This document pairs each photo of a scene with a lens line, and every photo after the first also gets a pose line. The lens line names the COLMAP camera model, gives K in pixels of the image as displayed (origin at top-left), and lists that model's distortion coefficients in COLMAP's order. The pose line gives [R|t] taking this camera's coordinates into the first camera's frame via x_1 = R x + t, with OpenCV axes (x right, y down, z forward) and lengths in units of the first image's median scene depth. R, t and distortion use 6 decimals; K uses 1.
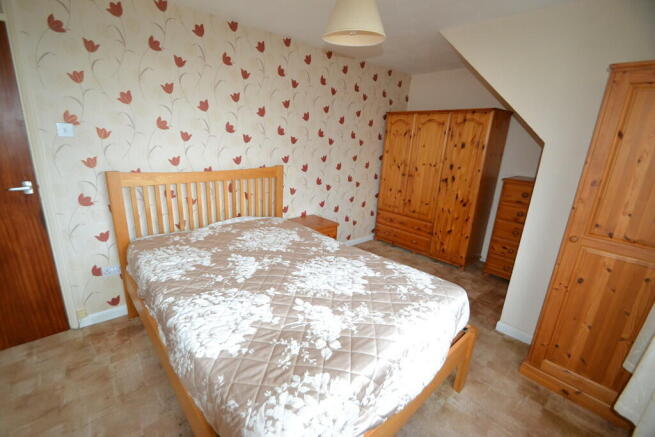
lens RADIAL K [[290.4, 0, 313.1], [0, 290.4, 223.7], [0, 0, 1]] dist [0.012639, -0.015362]
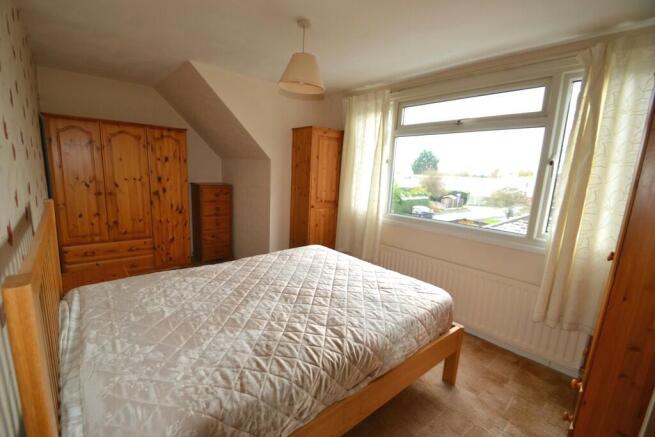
lens RADIAL K [[290.4, 0, 313.1], [0, 290.4, 223.7], [0, 0, 1]] dist [0.012639, -0.015362]
pose [[0.025386, -0.225132, 0.973997, -0.553591], [0.242149, 0.946681, 0.212507, -0.131450], [-0.969907, 0.230458, 0.078548, 0.413988]]
